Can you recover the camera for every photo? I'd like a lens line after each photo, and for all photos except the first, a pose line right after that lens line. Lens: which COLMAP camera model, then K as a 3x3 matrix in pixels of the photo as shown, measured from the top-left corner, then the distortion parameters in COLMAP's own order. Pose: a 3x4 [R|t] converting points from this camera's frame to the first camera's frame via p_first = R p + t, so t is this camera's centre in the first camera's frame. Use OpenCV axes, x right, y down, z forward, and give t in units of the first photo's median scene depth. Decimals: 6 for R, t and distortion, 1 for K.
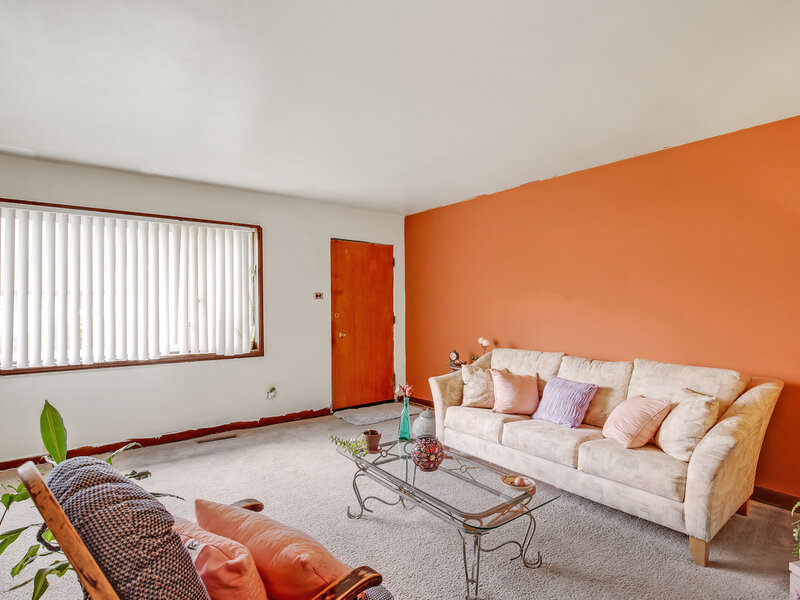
lens RADIAL K [[422.1, 0, 396.3], [0, 422.1, 299.0], [0, 0, 1]] dist [-0.024542, -0.000093]
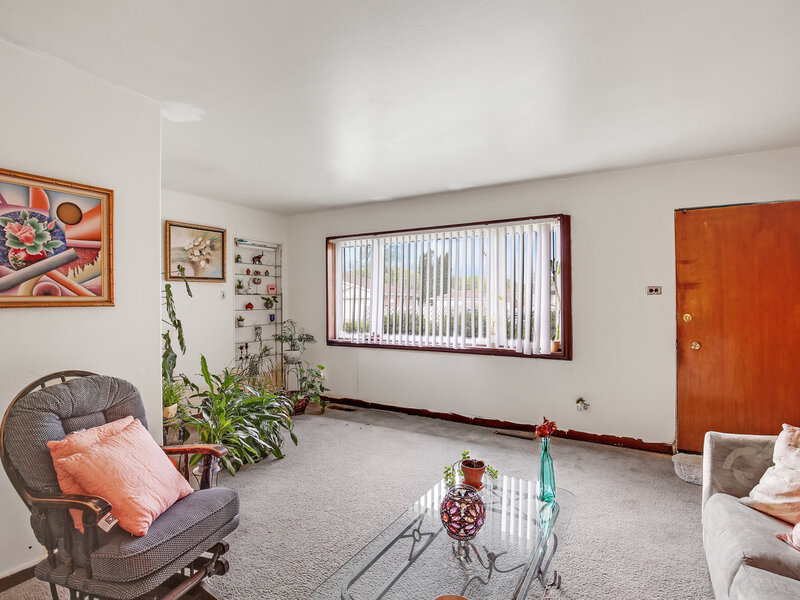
lens RADIAL K [[422.1, 0, 396.3], [0, 422.1, 299.0], [0, 0, 1]] dist [-0.024542, -0.000093]
pose [[0.378201, -0.002423, -0.925720, 0.364425], [0.012680, 0.999916, 0.002563, -0.000194], [0.925637, -0.012708, 0.378200, 0.328868]]
